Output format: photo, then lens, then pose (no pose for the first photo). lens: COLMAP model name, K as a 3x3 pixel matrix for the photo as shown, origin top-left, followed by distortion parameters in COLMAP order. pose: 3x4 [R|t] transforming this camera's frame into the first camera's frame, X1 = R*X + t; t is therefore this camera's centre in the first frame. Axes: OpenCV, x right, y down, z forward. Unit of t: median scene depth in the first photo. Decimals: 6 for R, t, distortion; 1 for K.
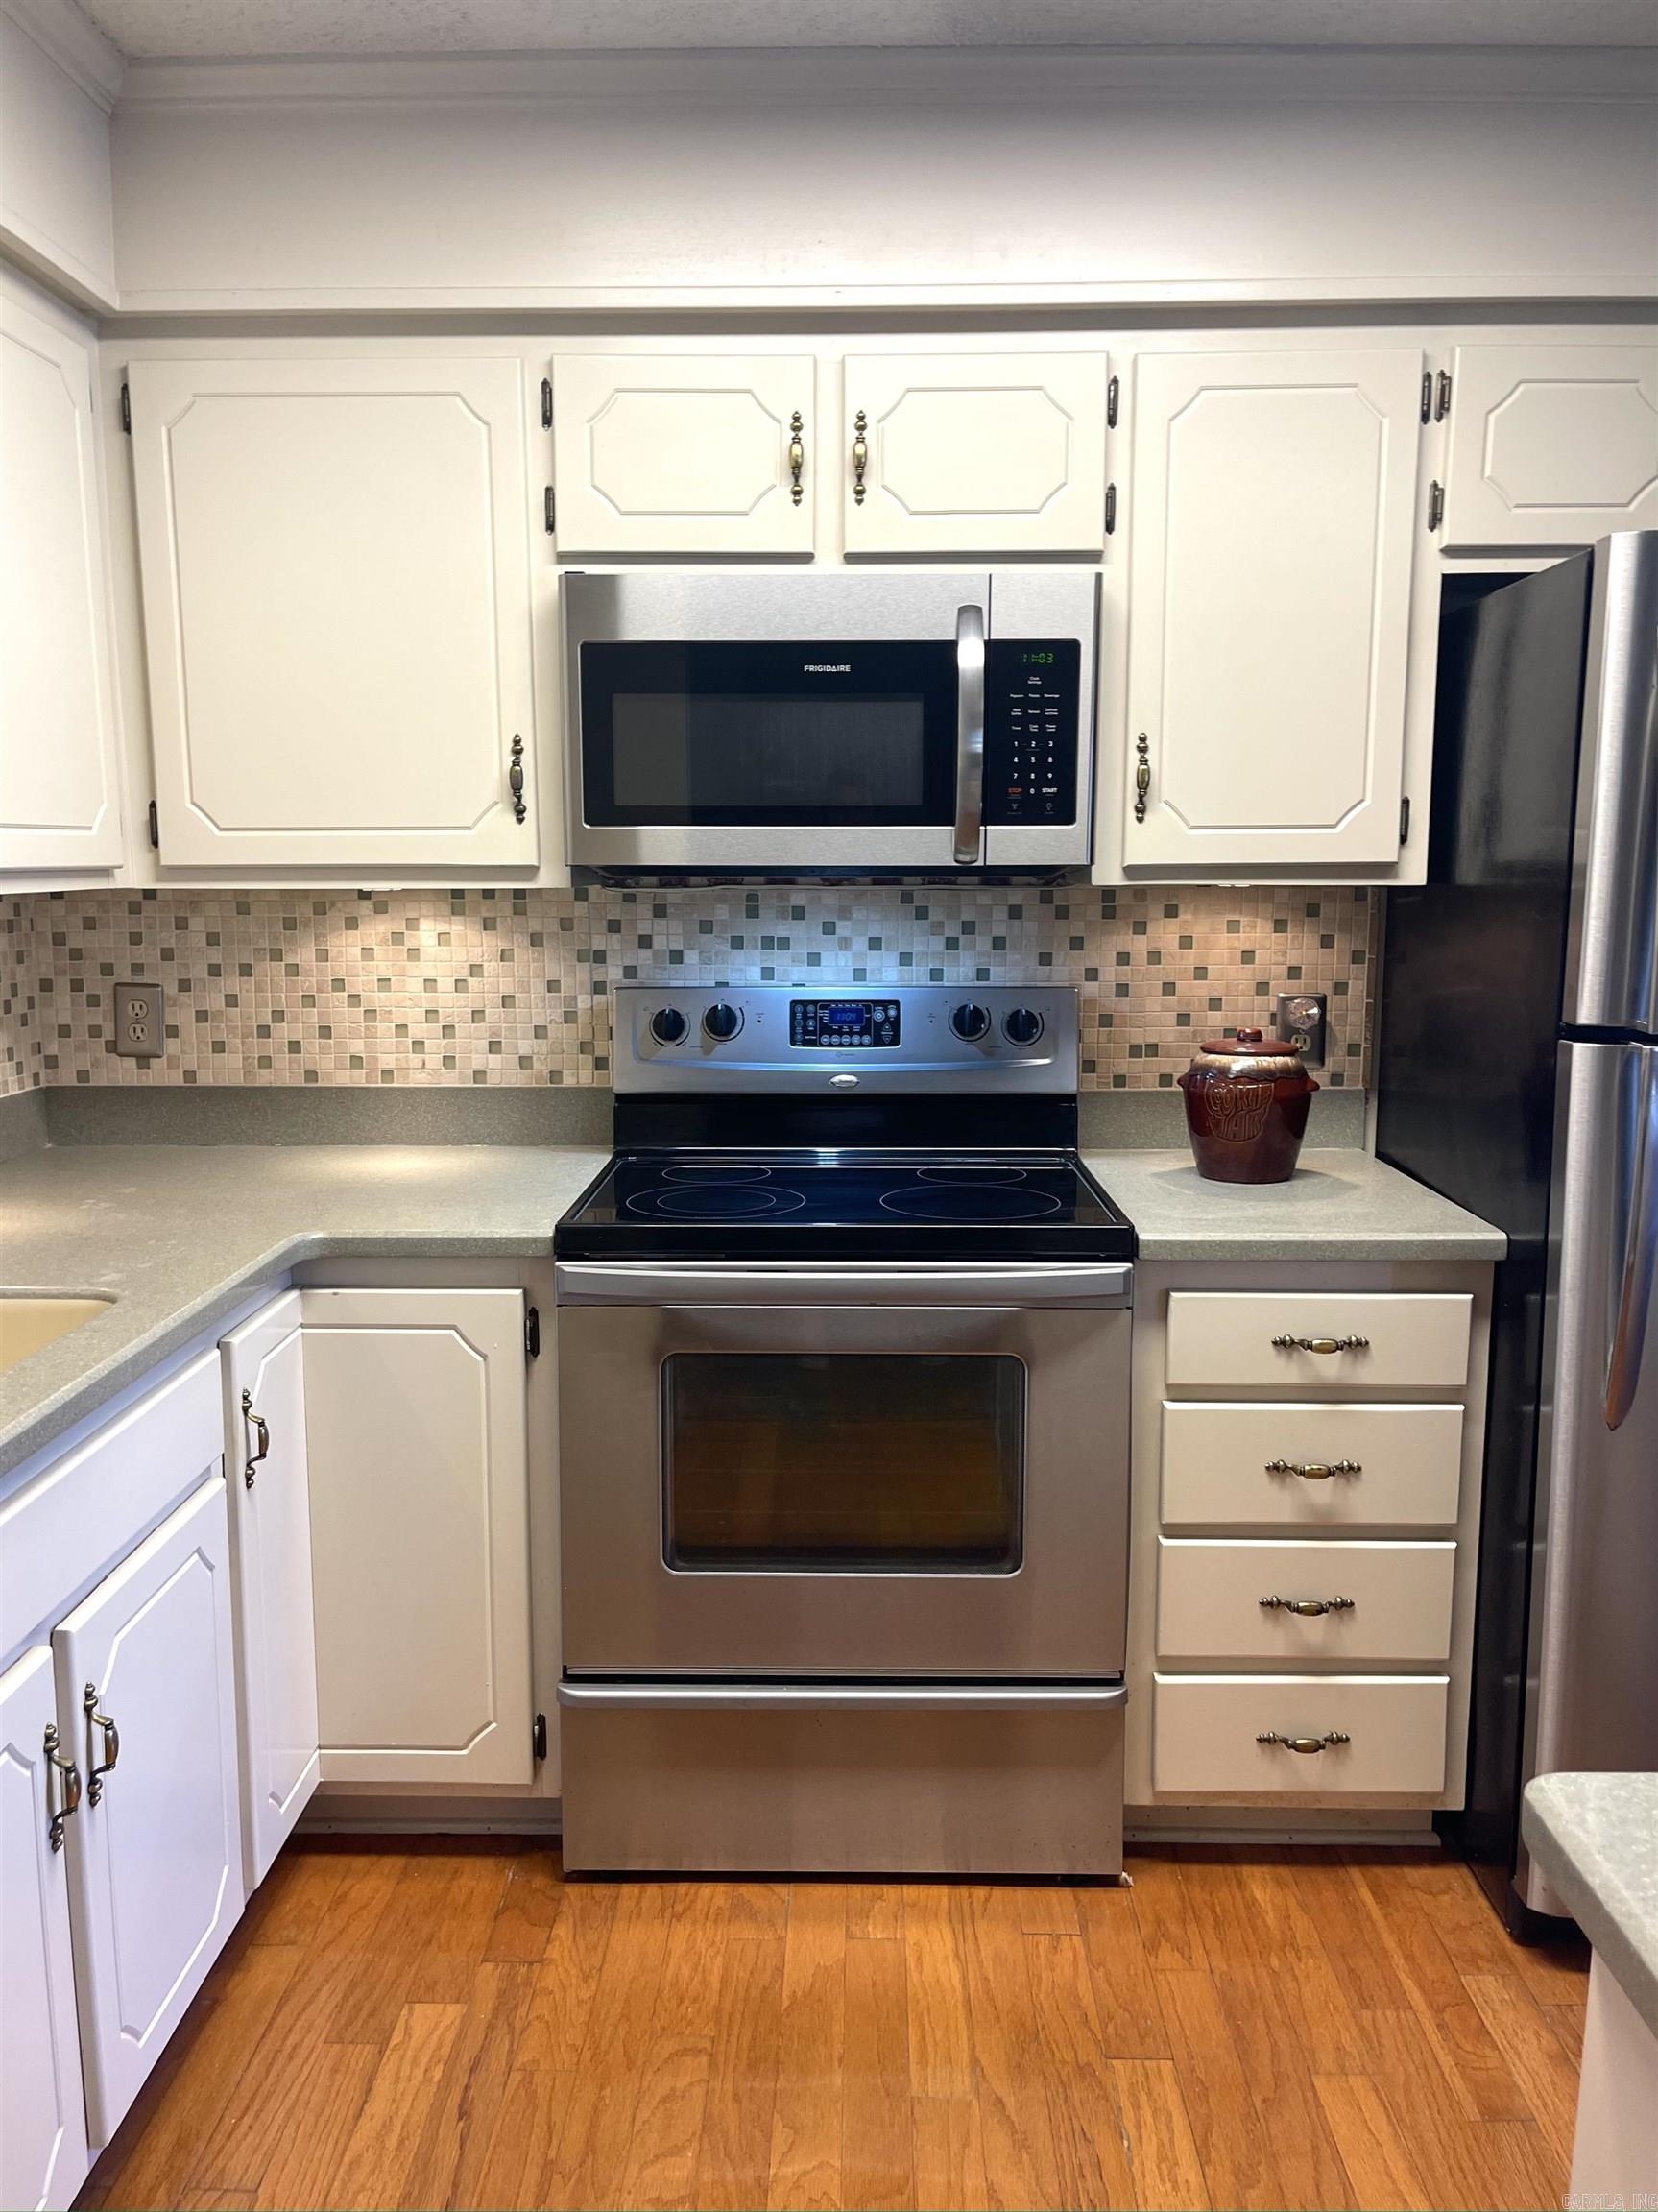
lens RADIAL K [[1672.5, 0, 827.1], [0, 1672.5, 1096.1], [0, 0, 1]] dist [0.073112, -0.100466]
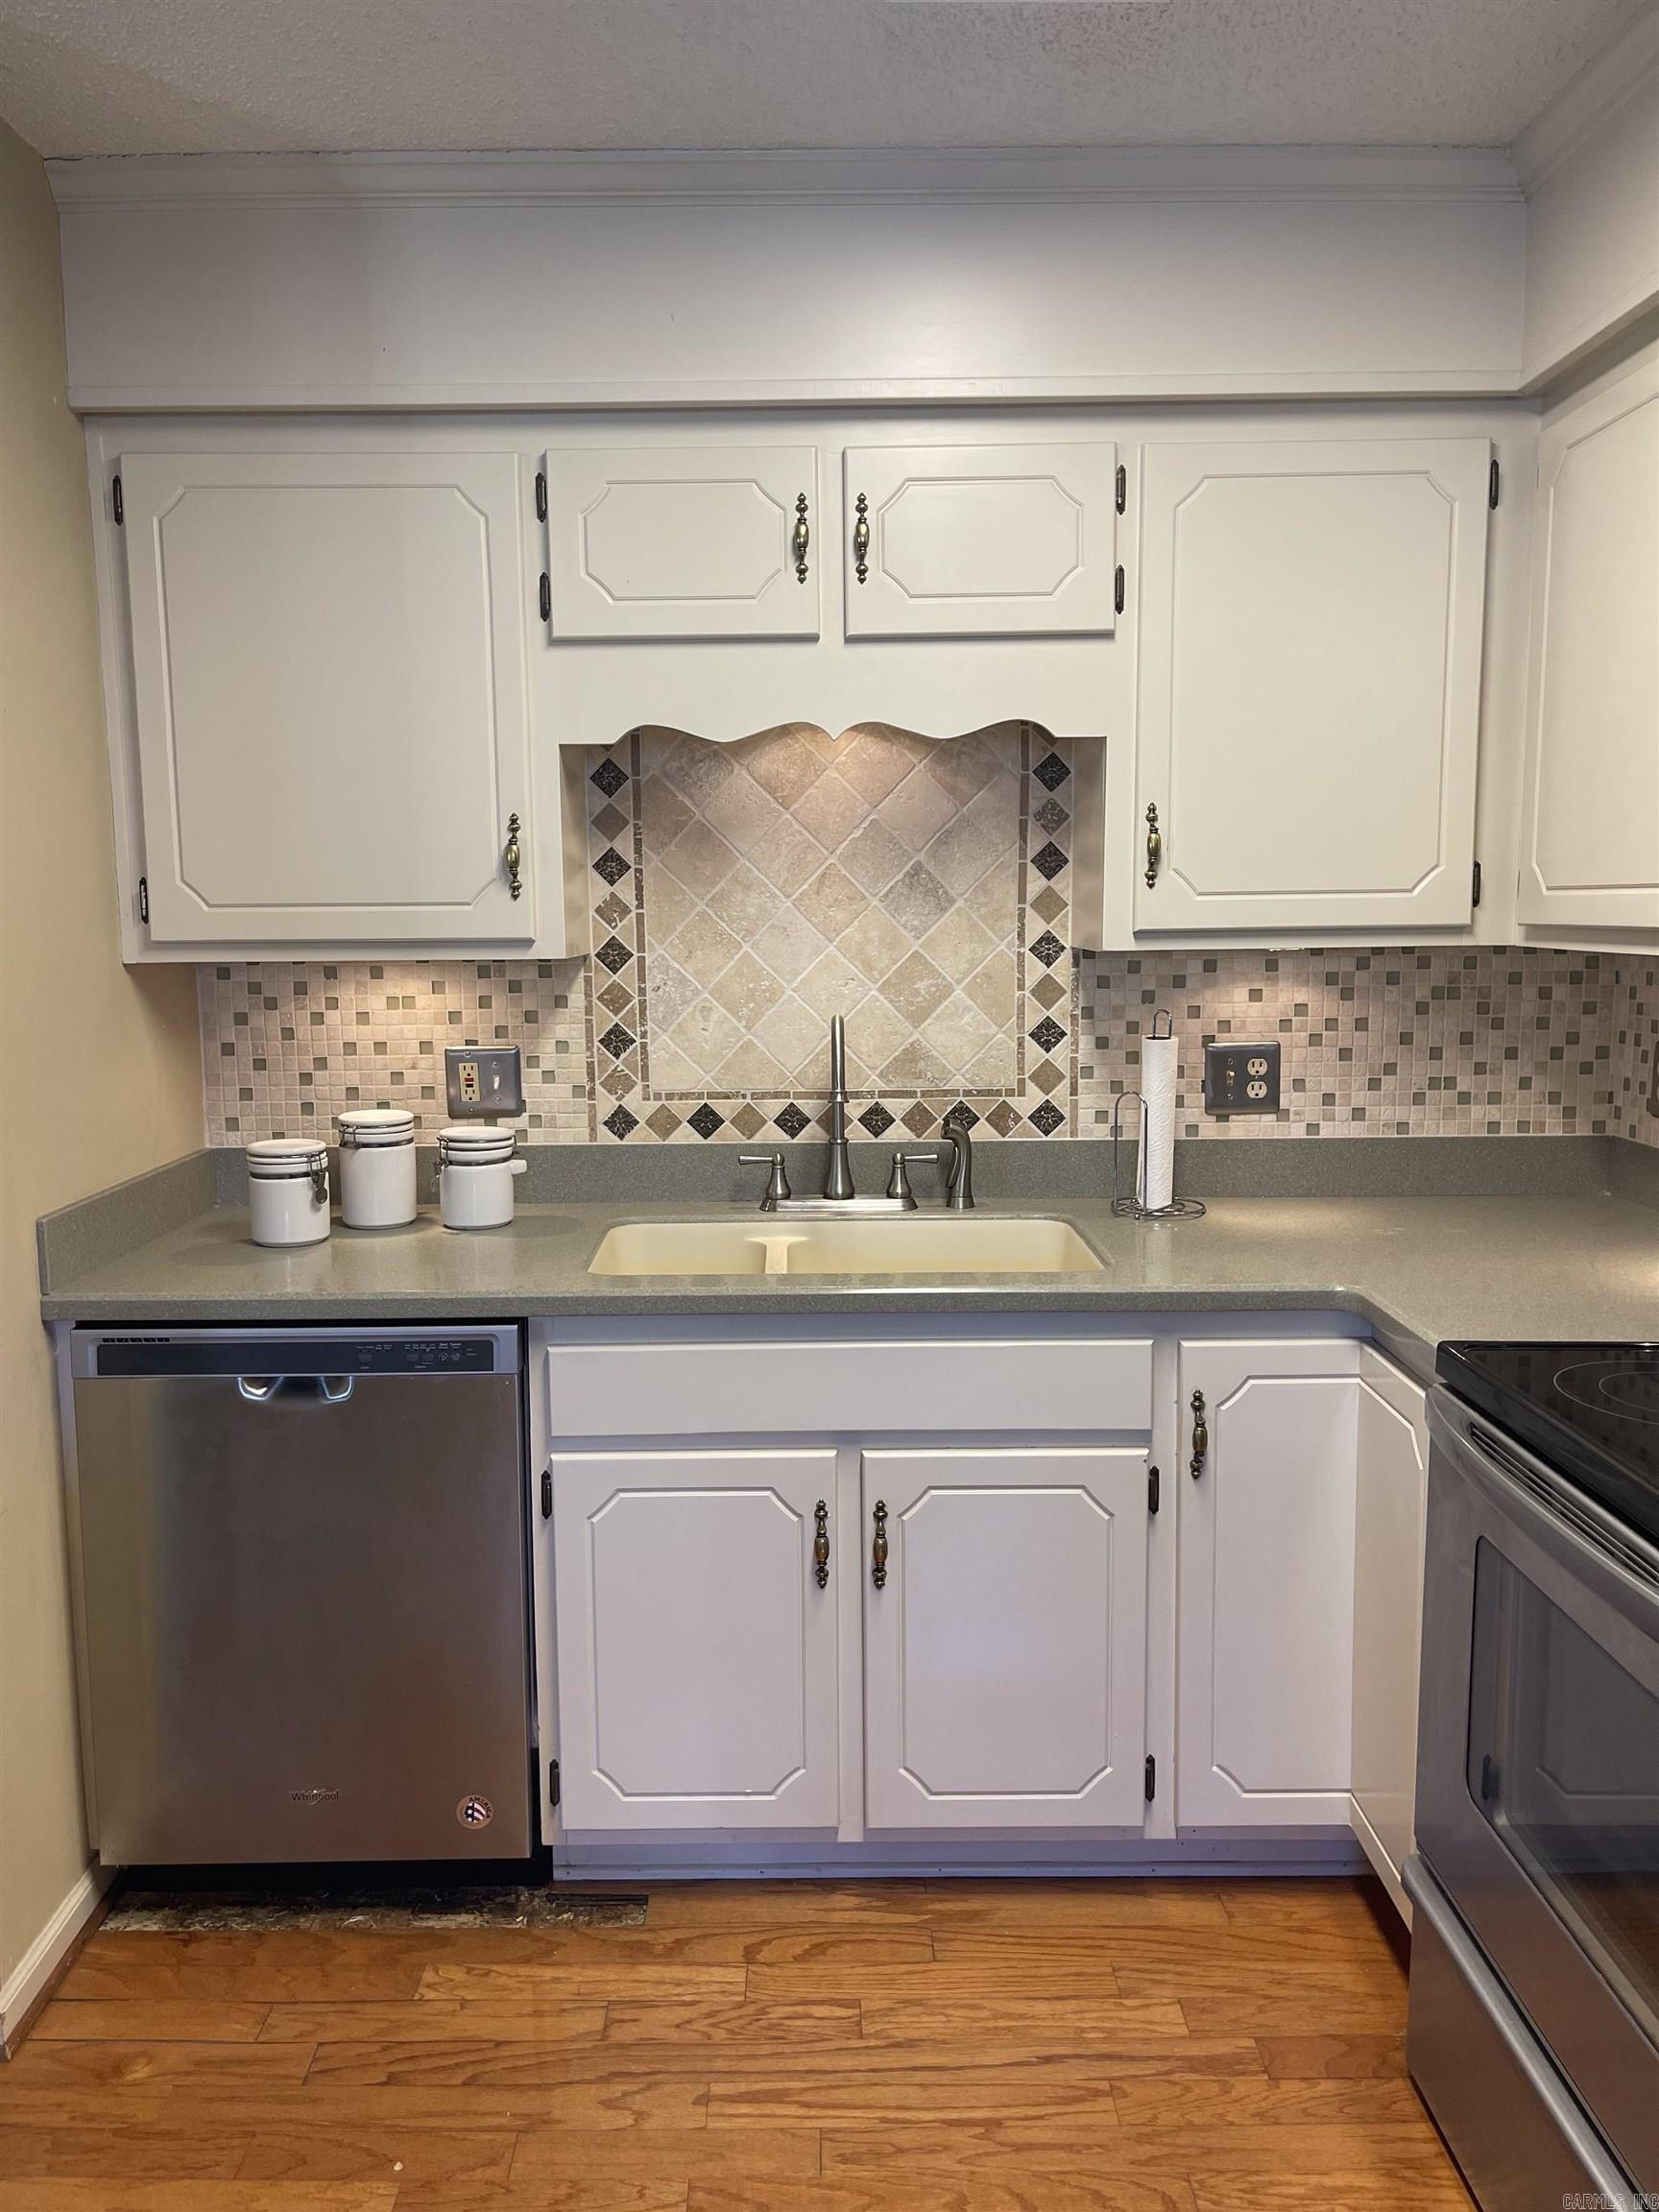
lens RADIAL K [[1672.5, 0, 805.6], [0, 1672.5, 1104.8], [0, 0, 1]] dist [0.073112, -0.100466]
pose [[0.022005, 0.123167, -0.992142, 0.634715], [-0.128452, 0.984505, 0.119370, -0.099157], [0.991472, 0.124816, 0.037486, 0.571400]]
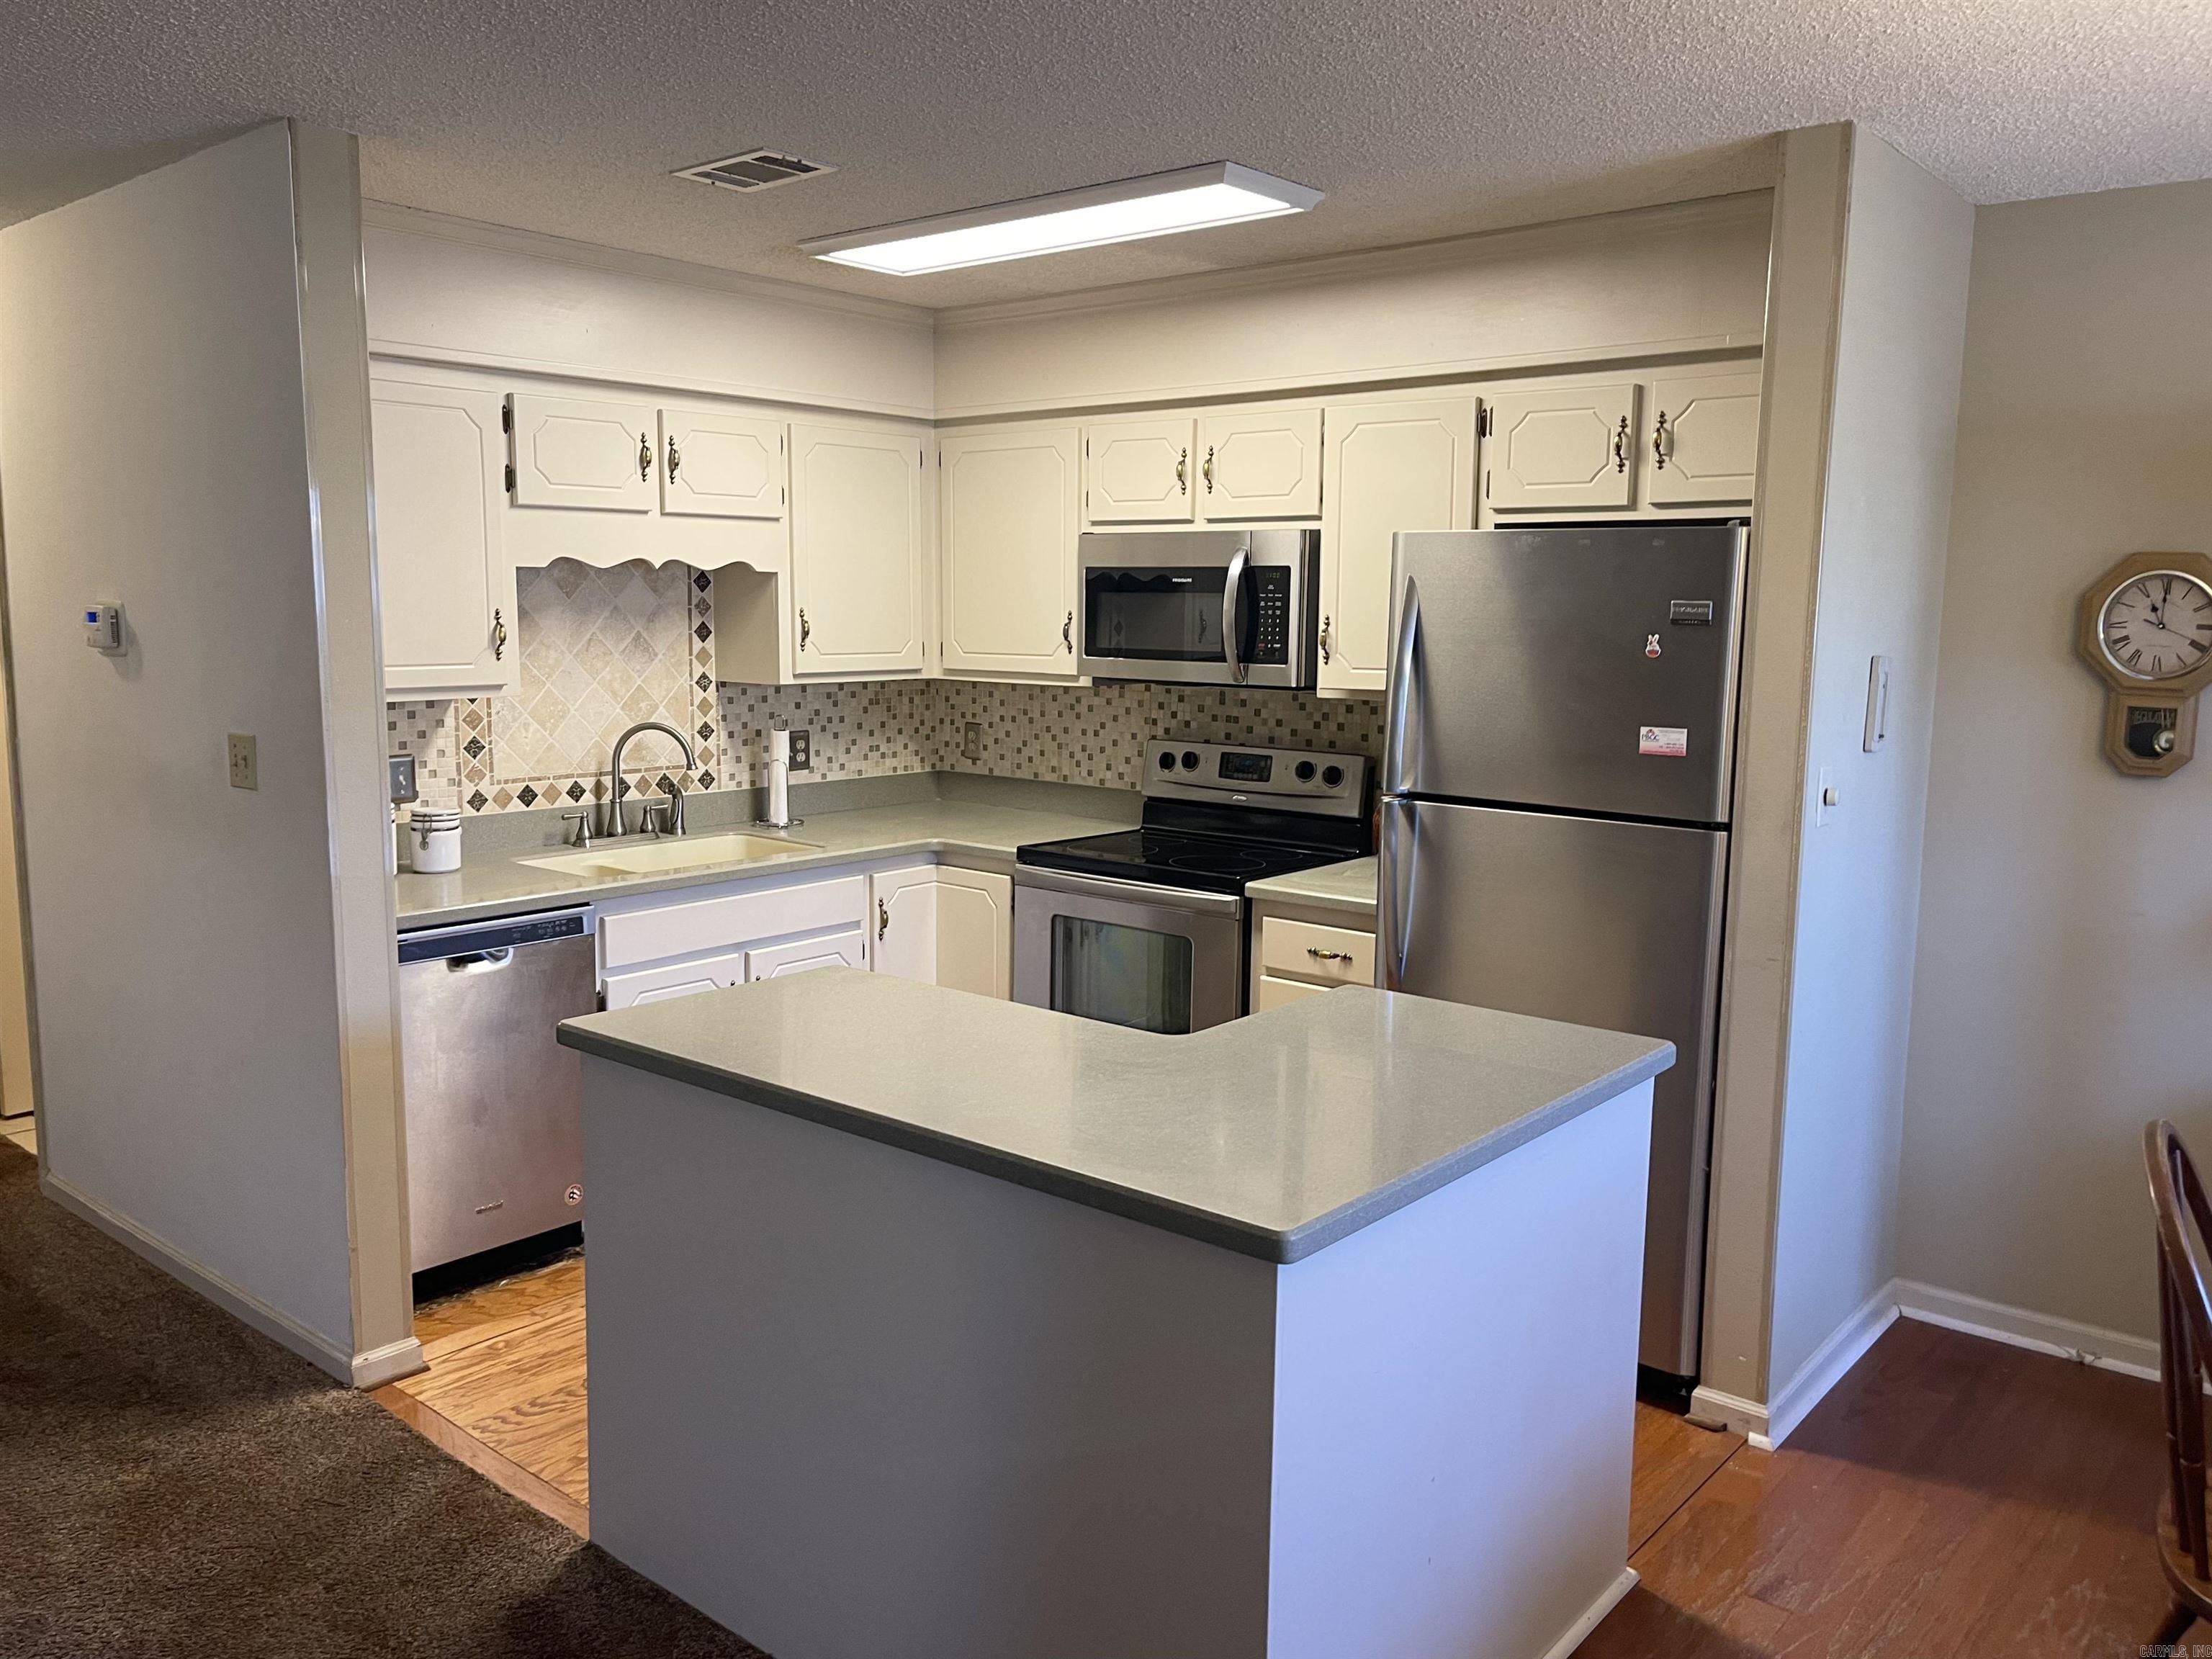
lens RADIAL K [[1672.5, 0, 1096.0], [0, 1672.5, 828.8], [0, 0, 1]] dist [0.073112, -0.100466]
pose [[0.776825, 0.095449, -0.622441, 1.134003], [-0.098352, 0.994706, 0.029789, -0.017352], [0.621989, 0.038078, 0.782099, -0.549861]]
